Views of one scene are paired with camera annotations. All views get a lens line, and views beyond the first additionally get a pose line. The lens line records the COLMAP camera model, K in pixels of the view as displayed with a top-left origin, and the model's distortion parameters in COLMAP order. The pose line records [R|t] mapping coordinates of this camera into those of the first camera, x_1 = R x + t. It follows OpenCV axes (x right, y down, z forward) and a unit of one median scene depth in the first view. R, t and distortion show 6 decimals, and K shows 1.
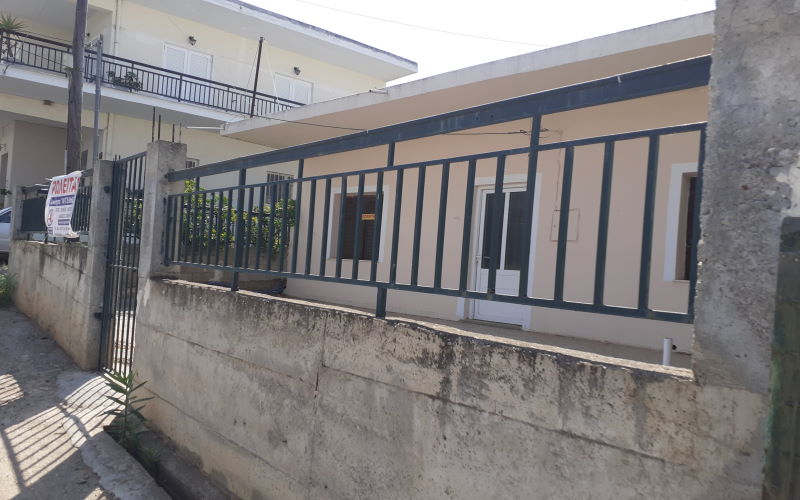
lens RADIAL K [[588.6, 0, 400.0], [0, 588.6, 250.0], [0, 0, 1]] dist [-0.002585, 0.000857]
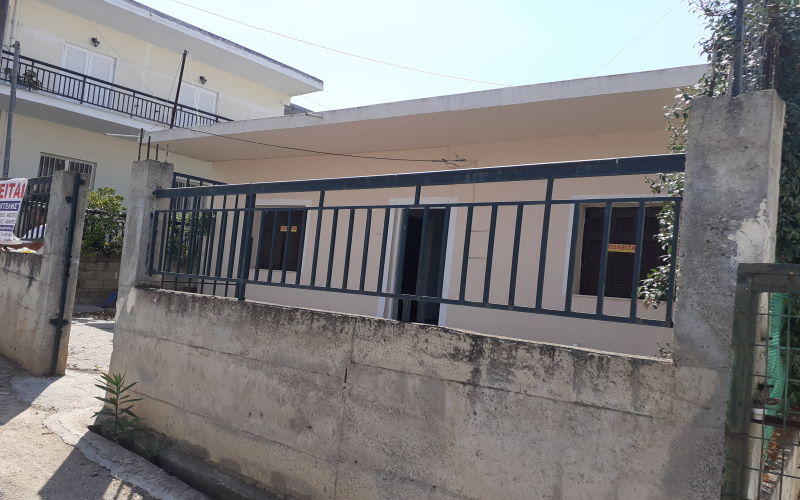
lens RADIAL K [[559.2, 0, 400.0], [0, 559.2, 250.0], [0, 0, 1]] dist [0.027169, -0.055044]
pose [[0.985338, 0.026552, 0.168537, -0.237610], [-0.023069, 0.999479, -0.022595, -0.014075], [-0.169049, 0.018376, 0.985436, -0.174058]]
